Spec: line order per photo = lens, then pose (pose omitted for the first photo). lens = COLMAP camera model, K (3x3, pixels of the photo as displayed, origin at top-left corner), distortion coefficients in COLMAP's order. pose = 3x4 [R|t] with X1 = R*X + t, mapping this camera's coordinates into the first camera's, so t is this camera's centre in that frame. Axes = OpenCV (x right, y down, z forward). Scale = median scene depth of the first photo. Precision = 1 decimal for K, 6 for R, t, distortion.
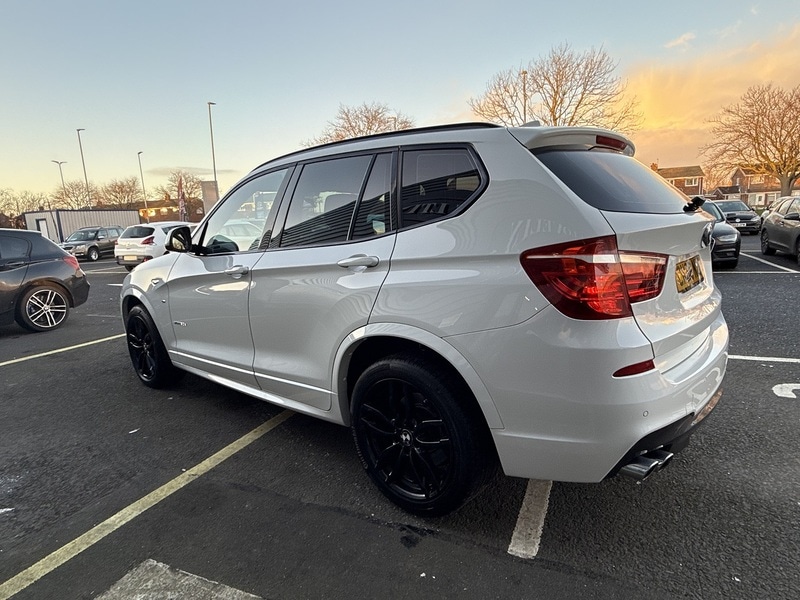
lens RADIAL K [[474.9, 0, 399.9], [0, 474.9, 301.8], [0, 0, 1]] dist [0.004211, 0.001268]
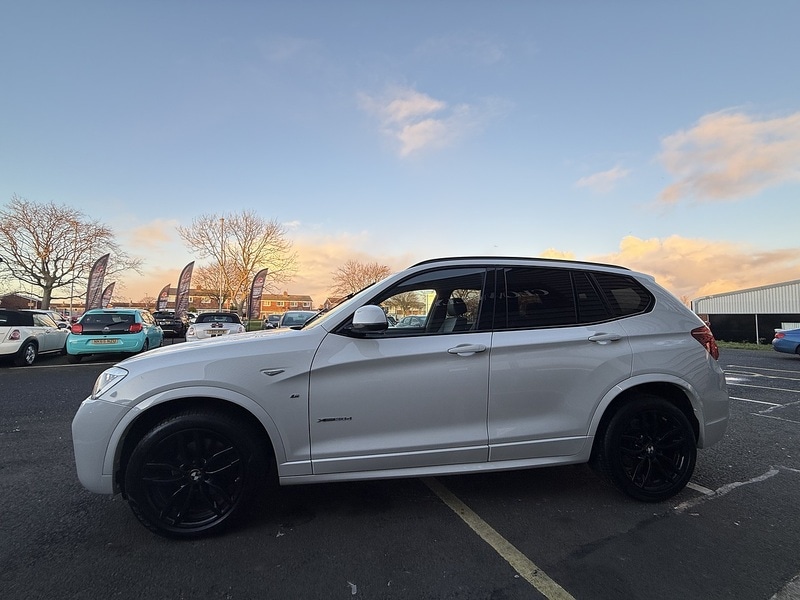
lens RADIAL K [[316.2, 0, 400.0], [0, 316.2, 300.0], [0, 0, 1]] dist [-0.001517, 0.000107]
pose [[0.652747, 0.096427, 0.751414, -1.225874], [0.090988, 0.974708, -0.204122, -0.051249], [-0.752092, 0.201610, 0.627464, 0.783172]]
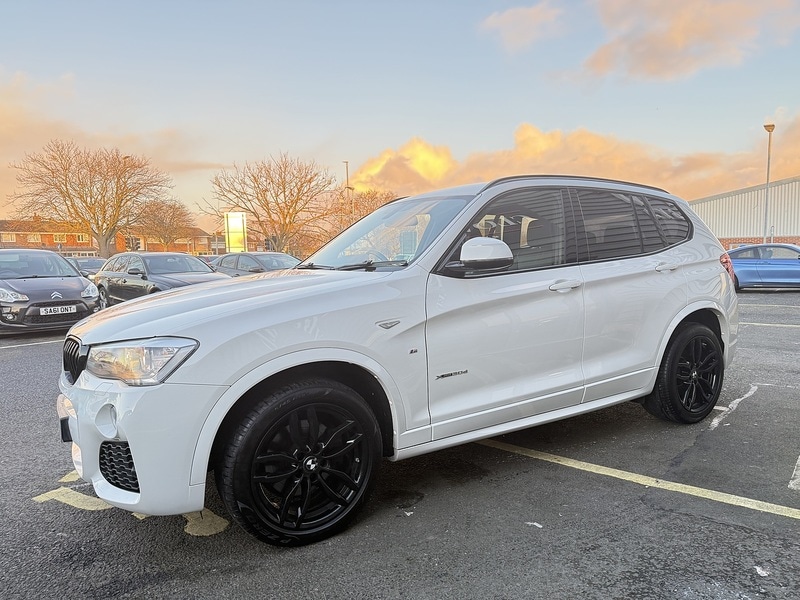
lens RADIAL K [[561.1, 0, 400.0], [0, 561.1, 300.0], [0, 0, 1]] dist [0.083924, -0.126348]
pose [[0.276031, -0.034273, 0.960537, -1.889250], [0.172501, 0.984904, -0.014430, -0.093177], [-0.945542, 0.169677, 0.277776, 1.230099]]
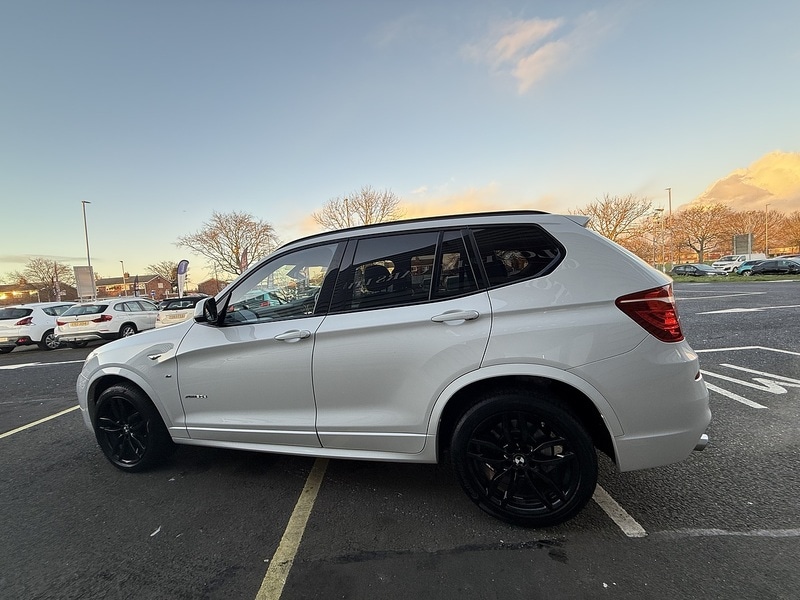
lens RADIAL K [[316.2, 0, 400.0], [0, 316.2, 300.0], [0, 0, 1]] dist [-0.001517, 0.000107]
pose [[0.907533, -0.046079, 0.417444, -0.511108], [0.105513, 0.987099, -0.120427, -0.041375], [-0.406510, 0.153337, 0.900687, 0.317371]]
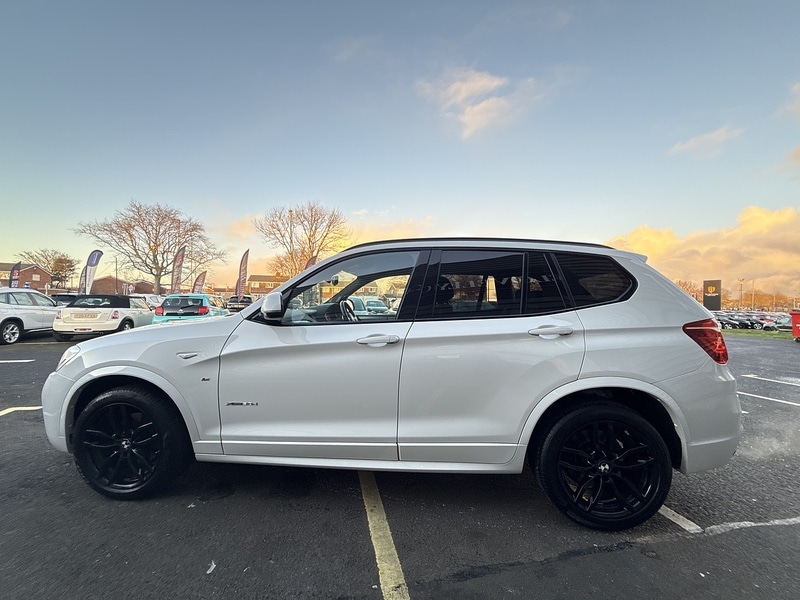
lens RADIAL K [[316.2, 0, 400.0], [0, 316.2, 300.0], [0, 0, 1]] dist [-0.001517, 0.000107]
pose [[0.794326, 0.065097, 0.603994, -0.879787], [0.050651, 0.983683, -0.172632, -0.037362], [-0.605376, 0.167718, 0.778068, 0.534726]]
